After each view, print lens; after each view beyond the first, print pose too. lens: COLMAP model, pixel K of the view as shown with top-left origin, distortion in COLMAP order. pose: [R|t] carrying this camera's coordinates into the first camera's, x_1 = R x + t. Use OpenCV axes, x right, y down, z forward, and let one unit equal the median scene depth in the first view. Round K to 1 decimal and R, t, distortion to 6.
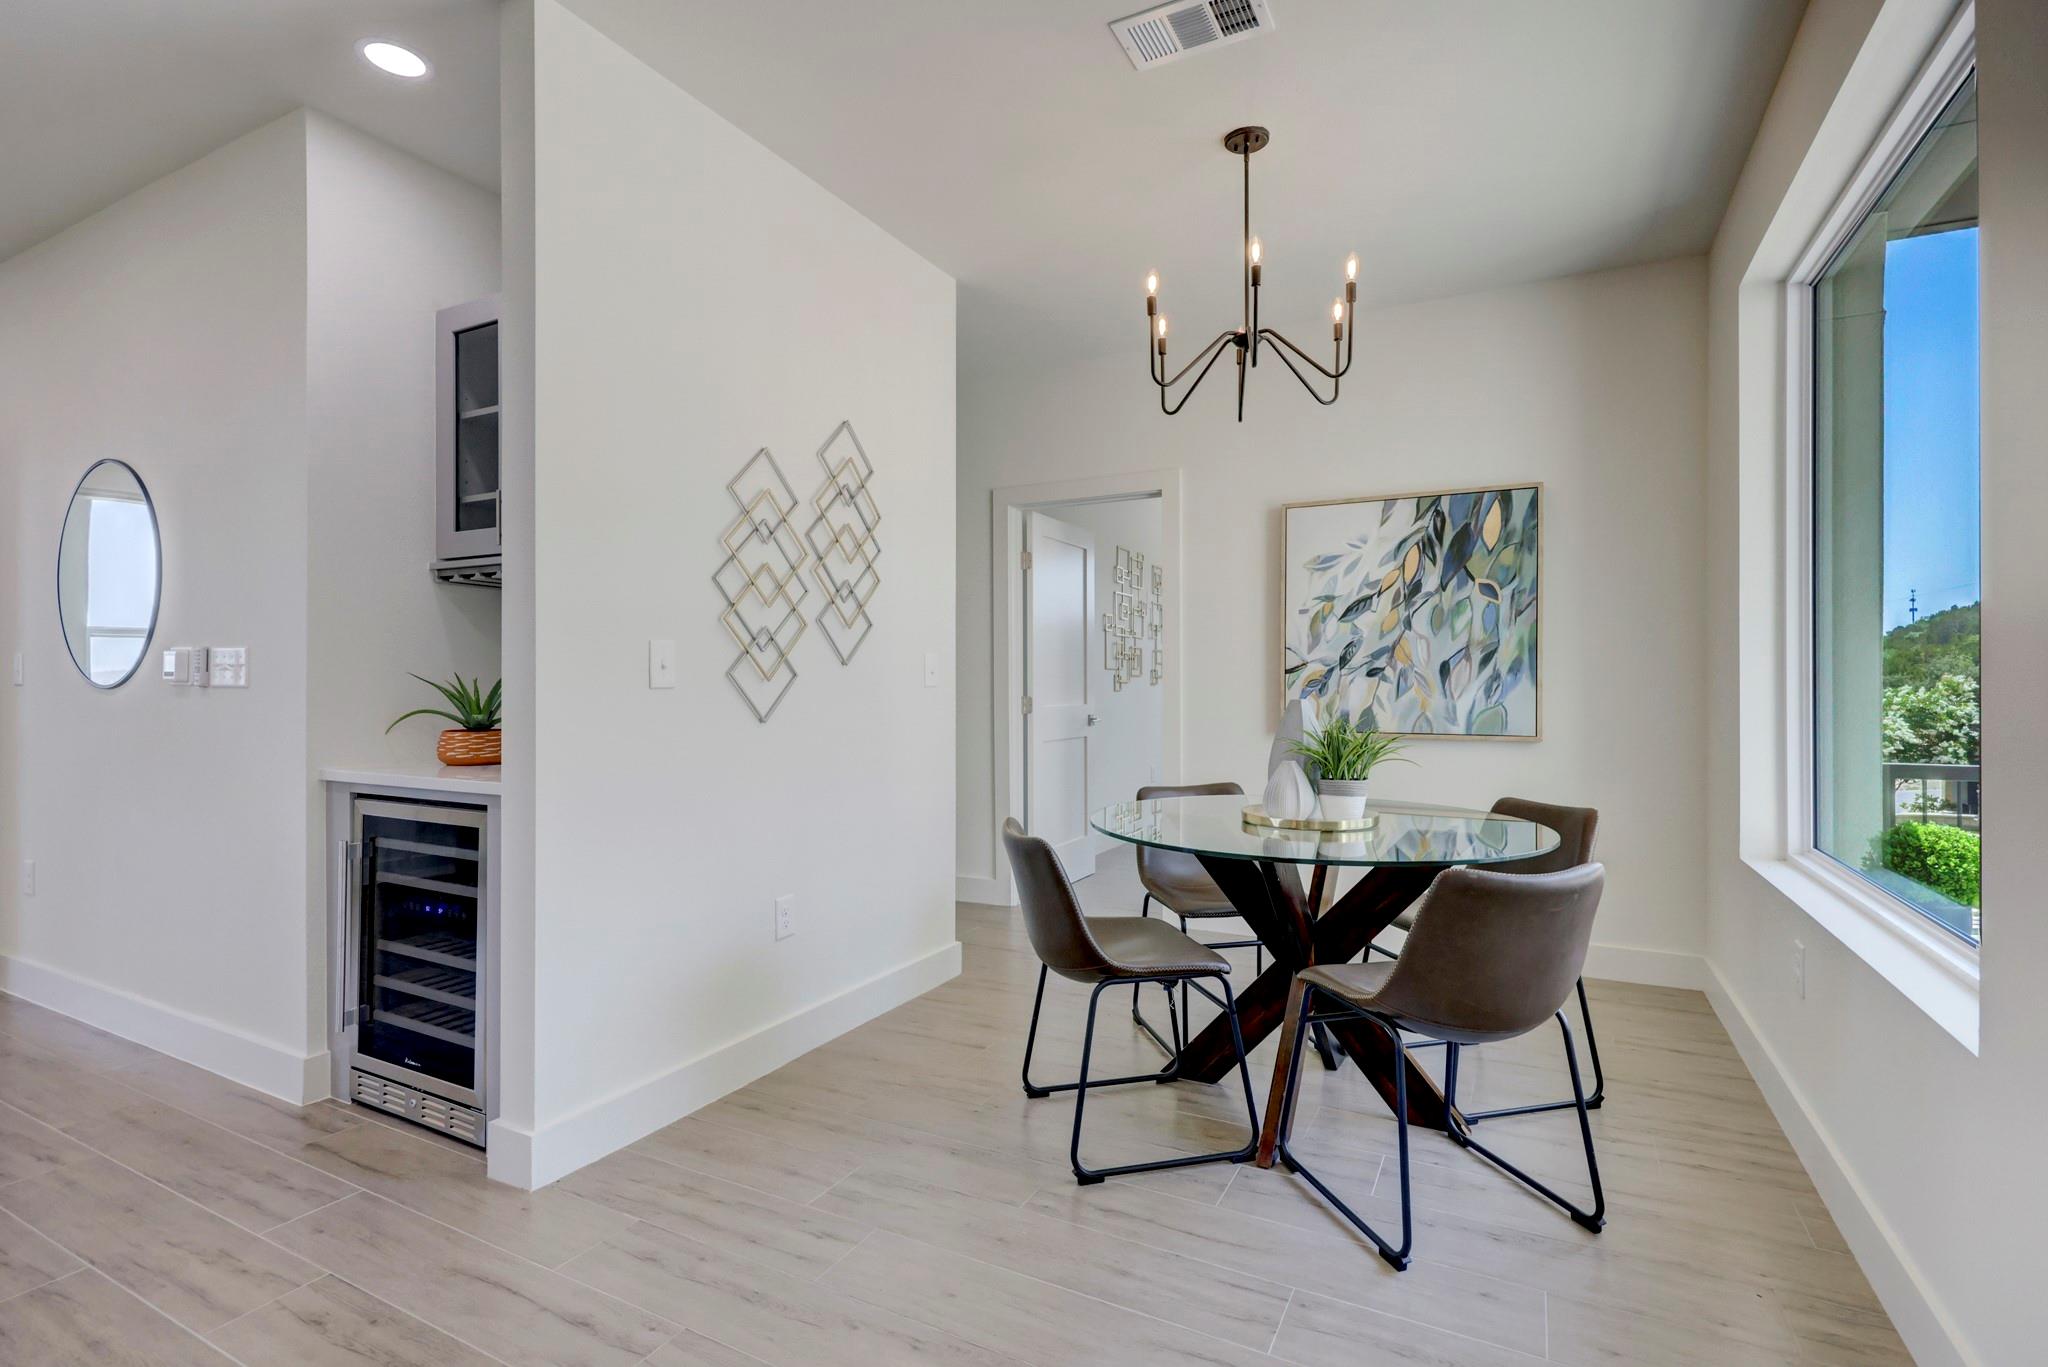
lens RADIAL K [[942.5, 0, 1051.1], [0, 942.5, 684.6], [0, 0, 1]] dist [0.002413, 0.000428]
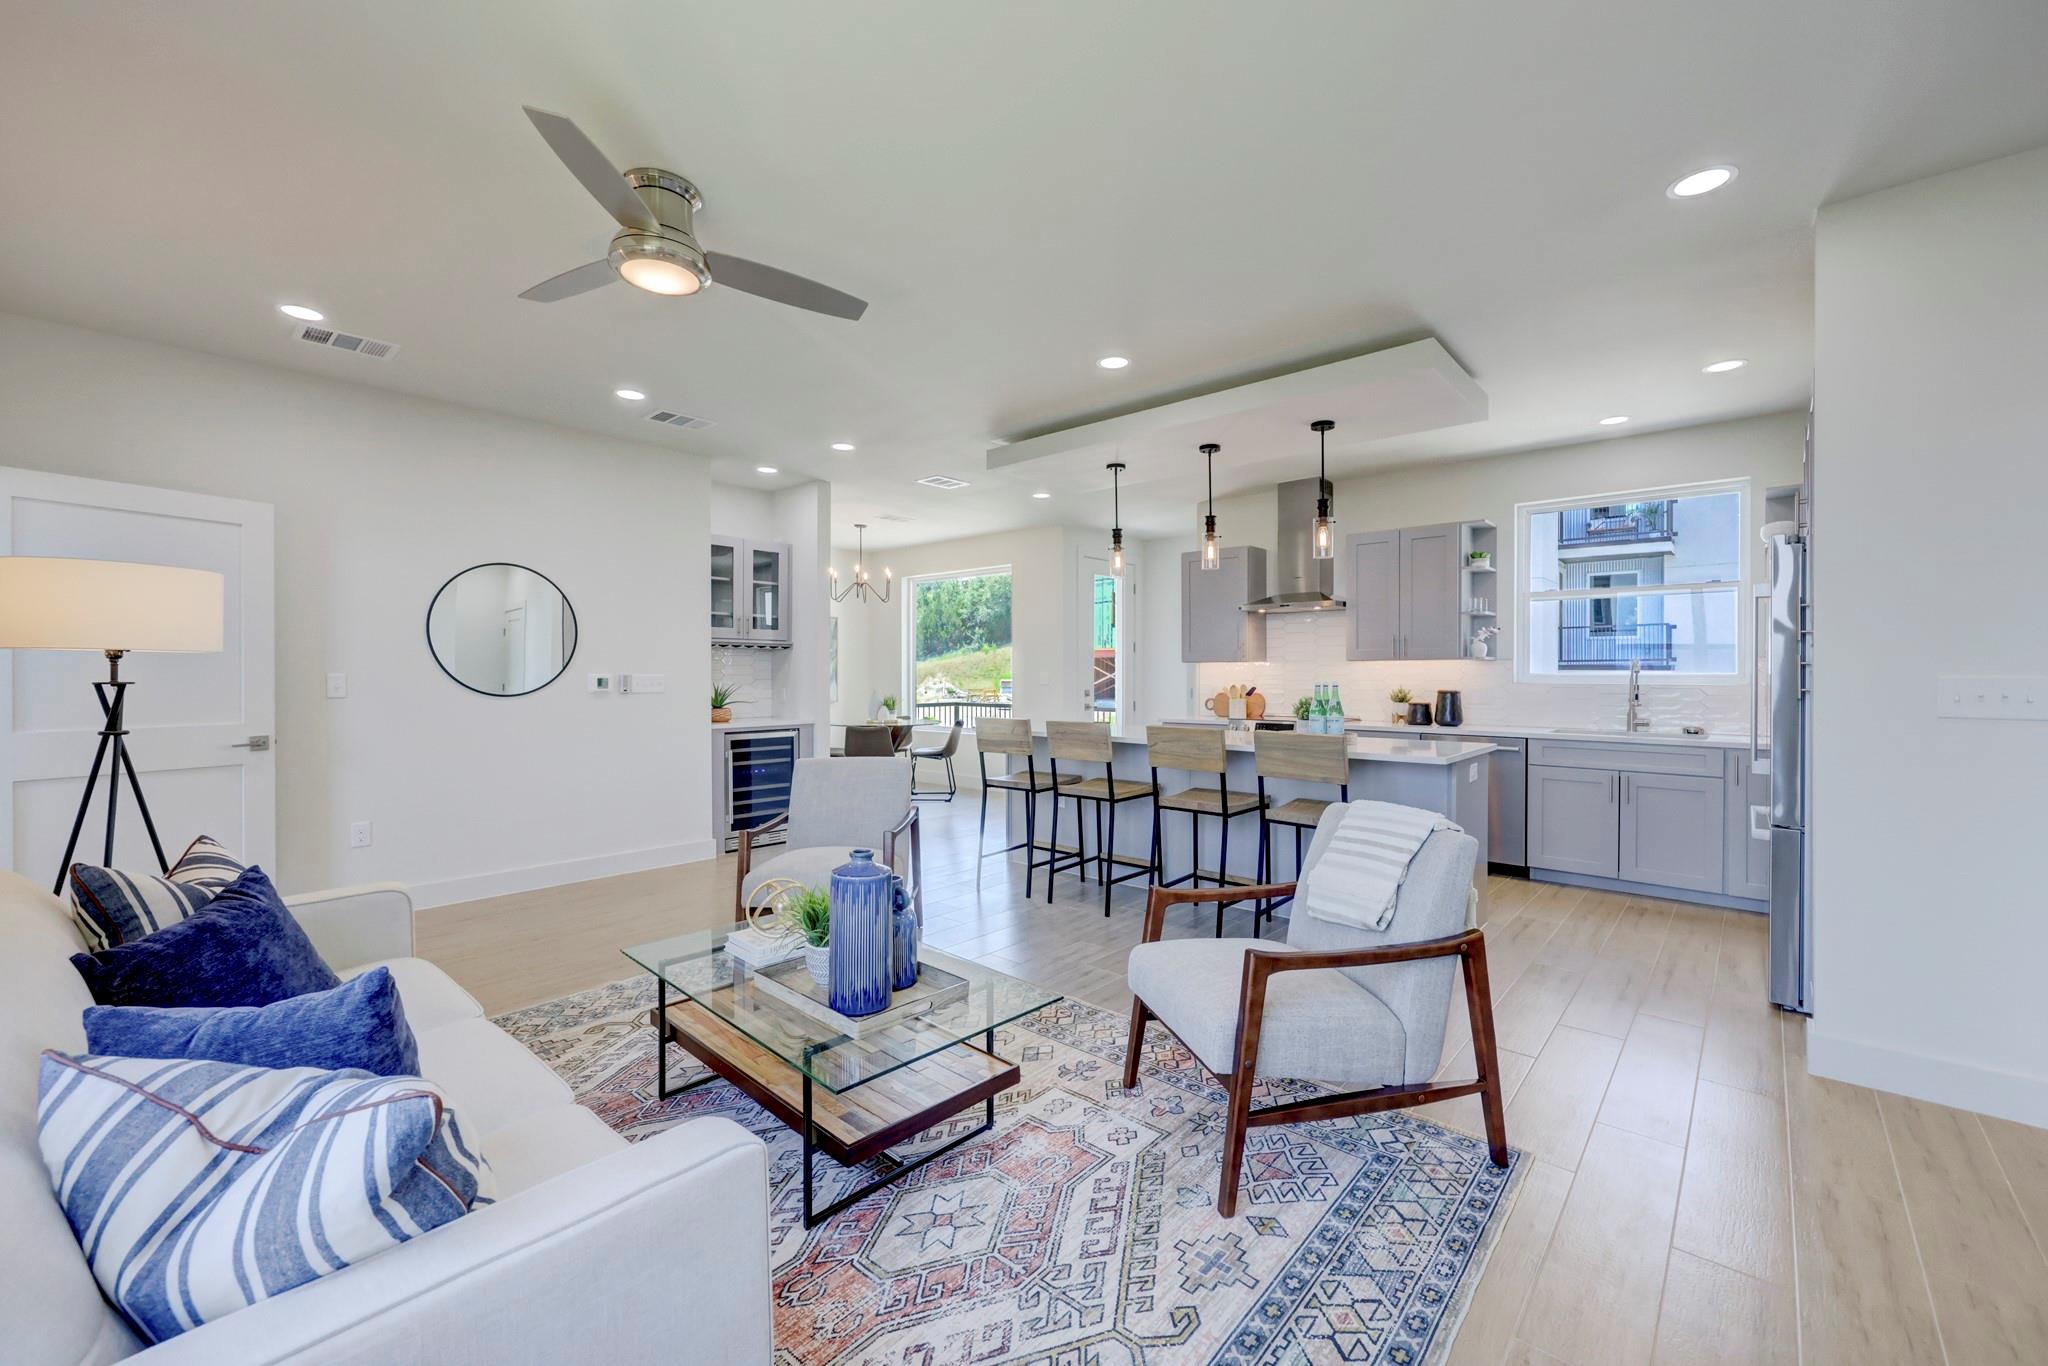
lens RADIAL K [[832.6, 0, 1036.4], [0, 832.6, 679.3], [0, 0, 1]] dist [0.000649, 0.000008]
pose [[0.238860, -0.006844, 0.971030, -1.870767], [0.002276, 0.999976, 0.006488, -0.029090], [-0.971051, 0.000660, 0.238870, -0.244543]]
